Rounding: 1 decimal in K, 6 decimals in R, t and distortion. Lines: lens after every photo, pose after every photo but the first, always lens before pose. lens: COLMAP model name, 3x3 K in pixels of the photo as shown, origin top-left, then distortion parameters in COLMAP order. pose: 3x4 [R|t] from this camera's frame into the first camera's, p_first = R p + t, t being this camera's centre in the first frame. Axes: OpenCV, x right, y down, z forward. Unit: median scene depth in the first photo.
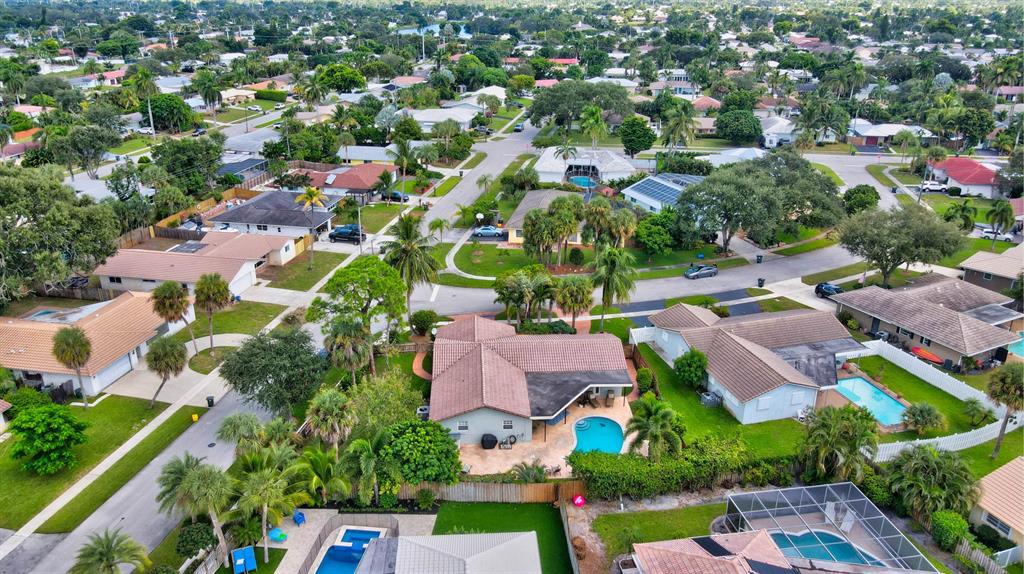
lens RADIAL K [[757.1, 0, 504.4], [0, 757.1, 286.9], [0, 0, 1]] dist [-0.009848, 0.032969]
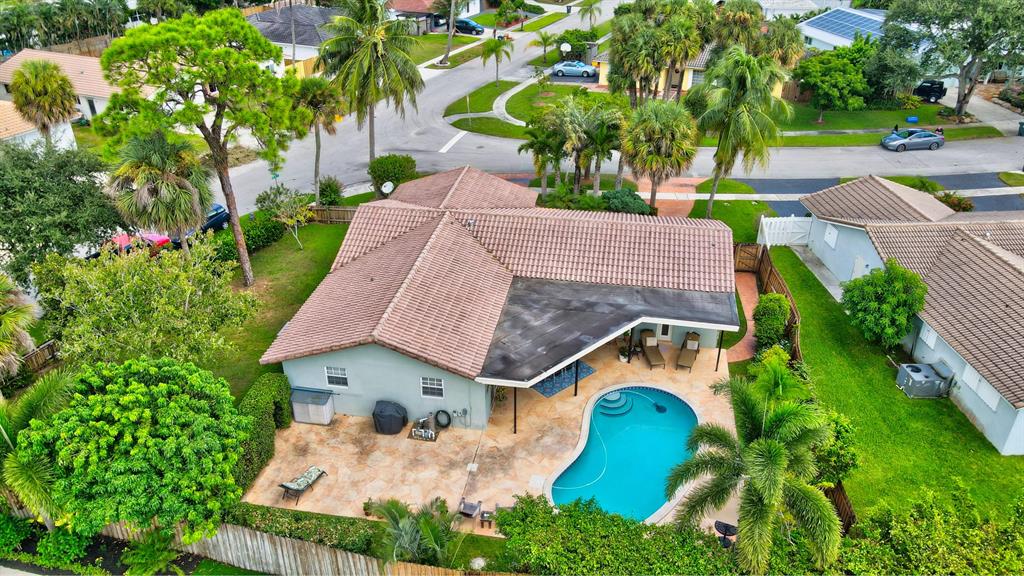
lens RADIAL K [[757.1, 0, 504.4], [0, 757.1, 287.9], [0, 0, 1]] dist [-0.009848, 0.032969]
pose [[0.976096, 0.104722, -0.190448, 0.101356], [-0.079719, 0.987698, 0.134527, 0.049468], [0.202193, -0.116128, 0.972436, 0.470344]]
